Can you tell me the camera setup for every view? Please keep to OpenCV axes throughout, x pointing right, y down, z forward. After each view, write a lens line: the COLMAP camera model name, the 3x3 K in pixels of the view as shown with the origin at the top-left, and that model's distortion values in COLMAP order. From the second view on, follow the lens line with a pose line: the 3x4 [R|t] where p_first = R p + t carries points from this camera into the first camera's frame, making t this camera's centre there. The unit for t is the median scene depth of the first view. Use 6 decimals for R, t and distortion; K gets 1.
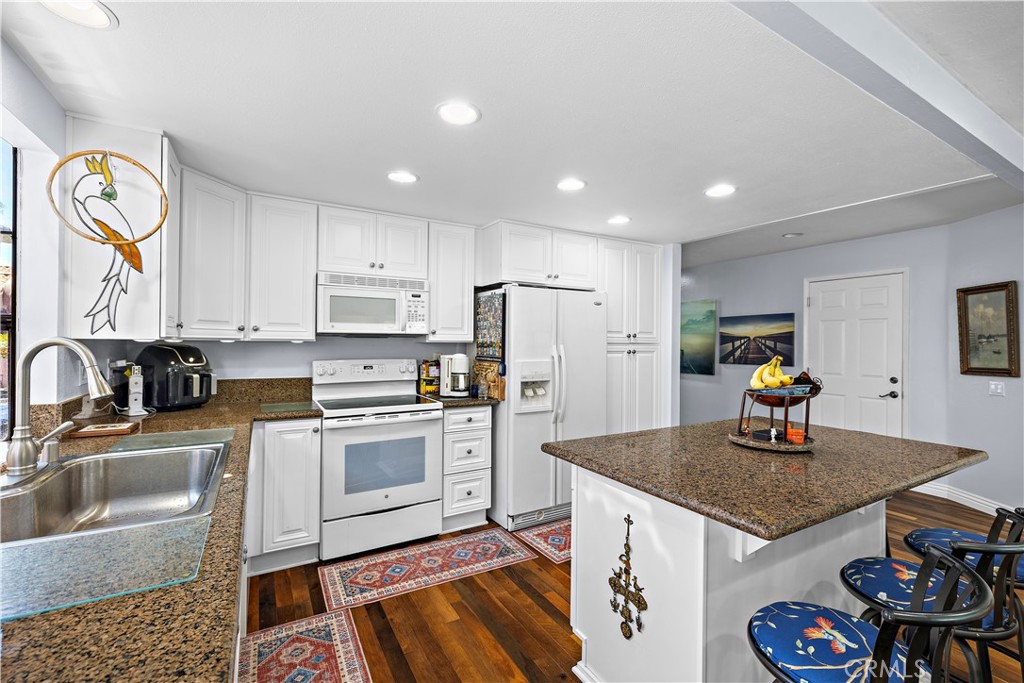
lens RADIAL K [[433.3, 0, 510.9], [0, 433.3, 337.3], [0, 0, 1]] dist [0.003887, 0.000581]
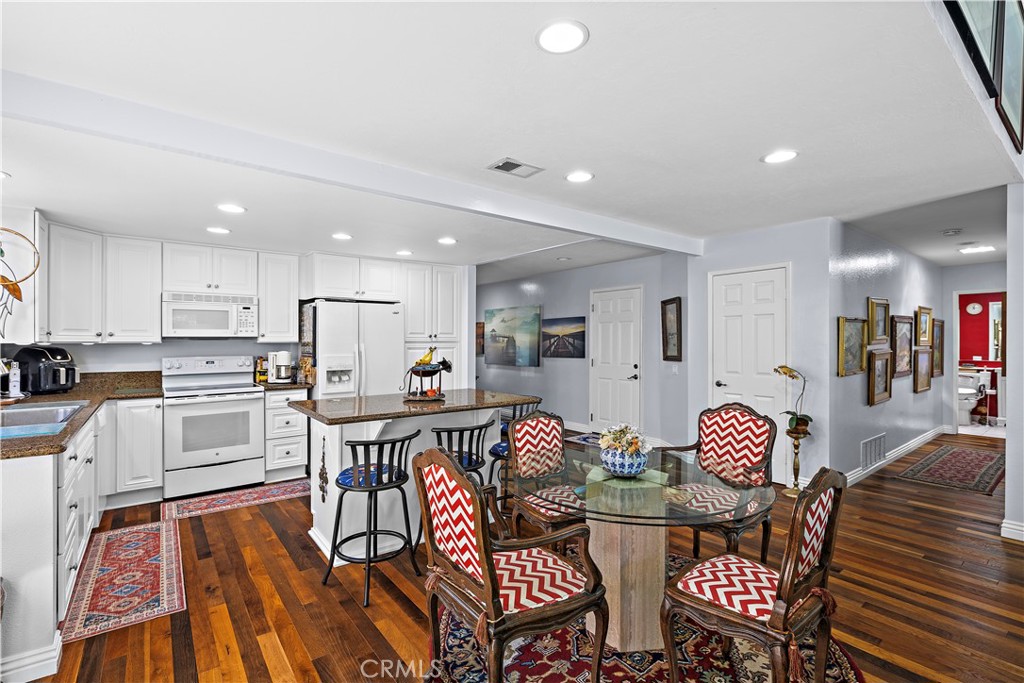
lens RADIAL K [[463.2, 0, 508.2], [0, 463.2, 337.6], [0, 0, 1]] dist [0.000003, 0.001377]
pose [[0.991440, -0.010476, 0.130143, 0.410378], [0.009855, 0.999937, 0.005419, -0.004944], [-0.130192, -0.004090, 0.991480, -0.542250]]
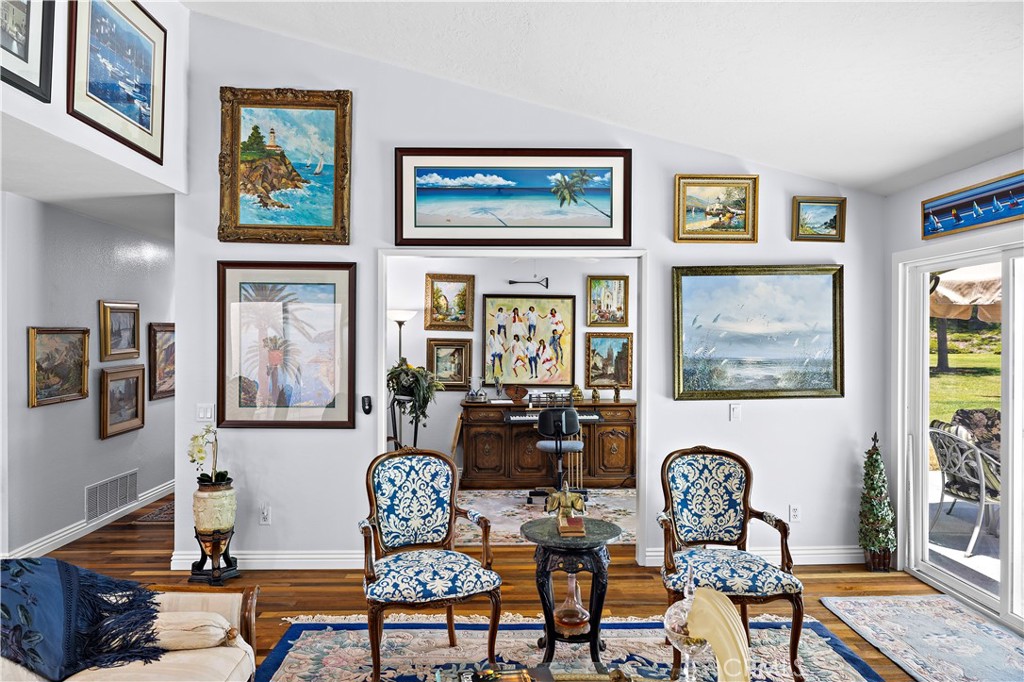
lens RADIAL K [[718.4, 0, 510.9], [0, 718.4, 338.6], [0, 0, 1]] dist [-0.000681, 0.001439]
pose [[0.480982, -0.010918, 0.876663, 0.666541], [-0.004609, 0.999877, 0.014981, -0.051601], [-0.876719, -0.011247, 0.480872, -0.992214]]
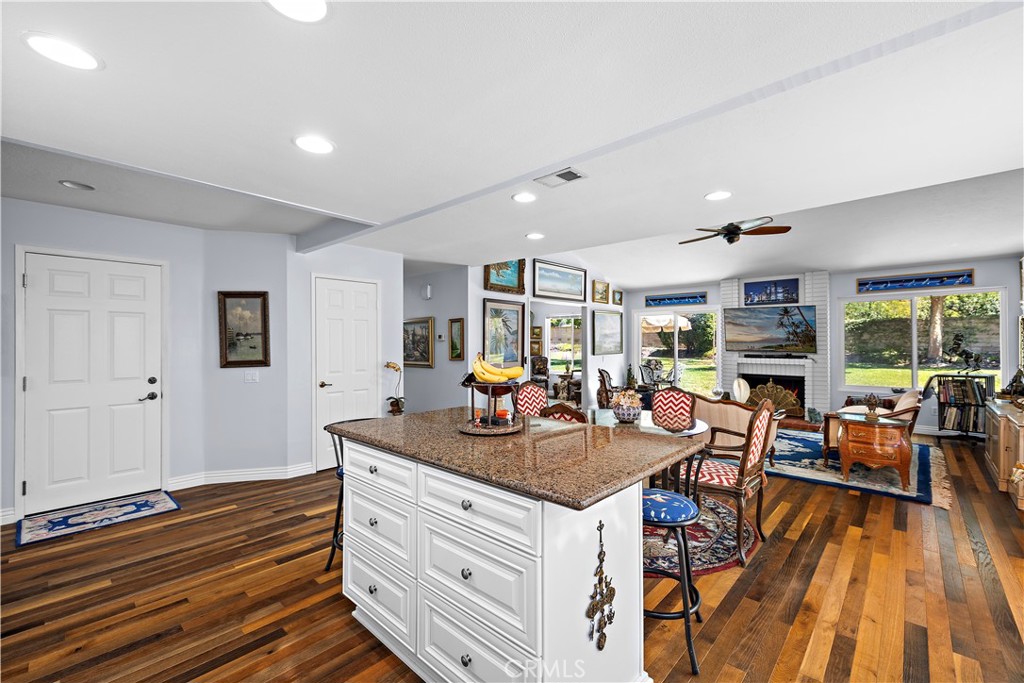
lens RADIAL K [[433.3, 0, 509.1], [0, 433.3, 337.7], [0, 0, 1]] dist [0.003887, 0.000581]
pose [[-0.286911, -0.000388, 0.957957, -0.304438], [-0.011266, 0.999932, -0.002969, 0.002694], [-0.957891, -0.011644, -0.286896, 0.752678]]
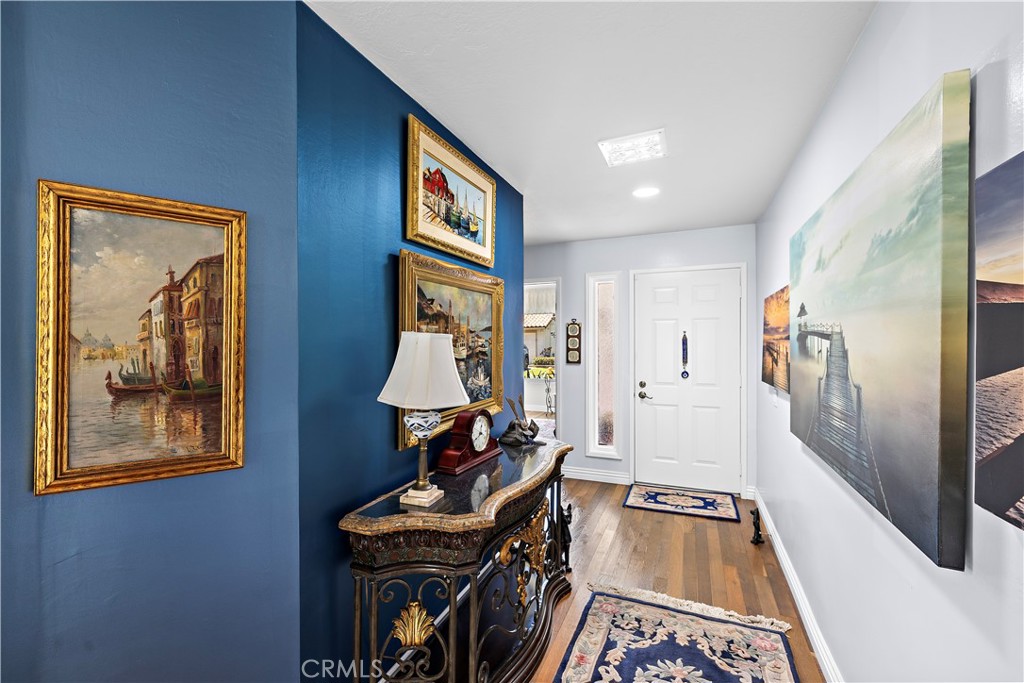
lens RADIAL K [[433.3, 0, 509.1], [0, 433.3, 346.0], [0, 0, 1]] dist [0.003887, 0.000581]
pose [[0.599068, -0.006061, -0.800675, 0.951839], [0.017267, 0.999837, 0.005350, 0.007580], [0.800512, -0.017030, 0.599075, 1.508369]]
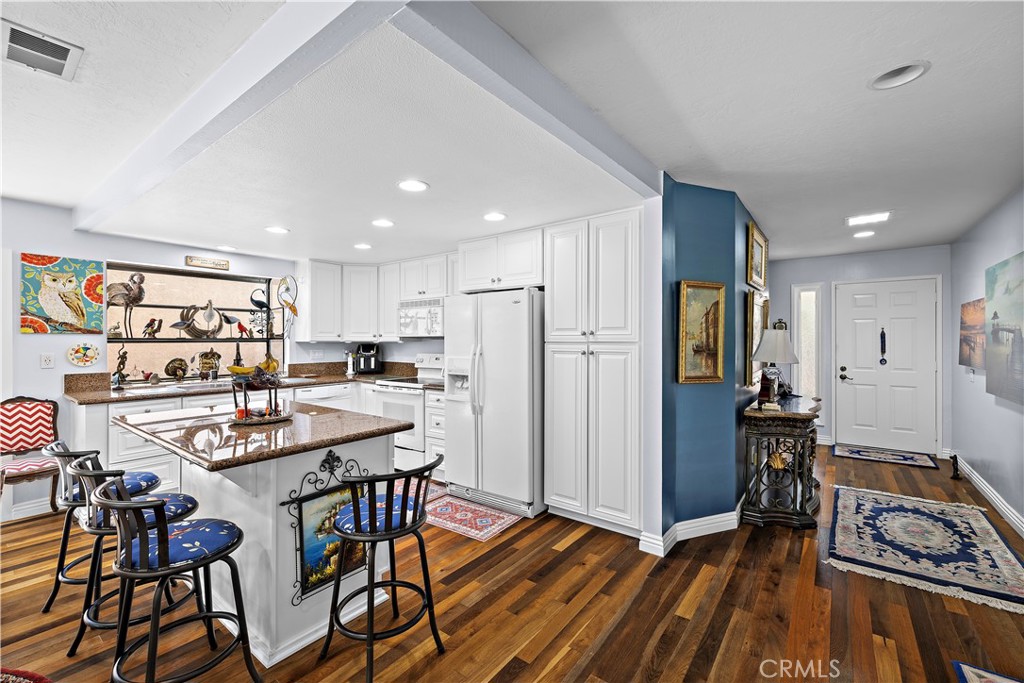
lens RADIAL K [[433.3, 0, 510.2], [0, 433.3, 339.3], [0, 0, 1]] dist [0.003887, 0.000581]
pose [[0.384356, -0.010844, -0.923121, 1.237325], [0.013572, 0.999889, -0.006095, 0.014353], [0.923085, -0.010186, 0.384461, 0.700574]]
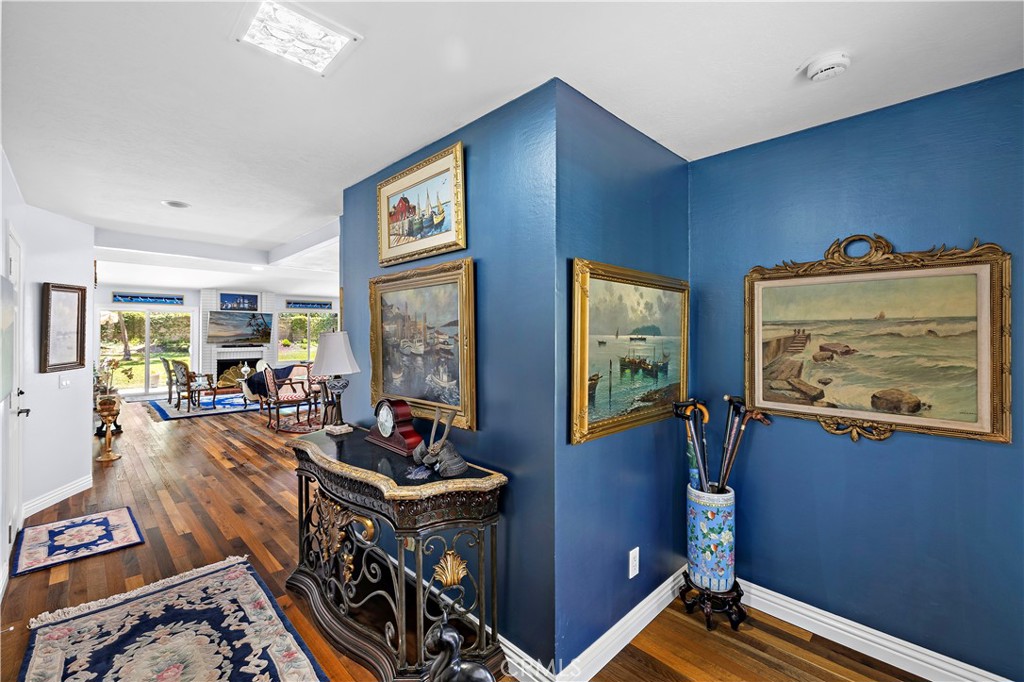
lens RADIAL K [[433.3, 0, 504.9], [0, 433.3, 327.4], [0, 0, 1]] dist [0.003887, 0.000581]
pose [[-0.969319, -0.011822, -0.245520, 0.368504], [-0.006224, 0.999703, -0.023565, 0.001235], [0.245726, -0.021314, -0.969105, 2.656804]]
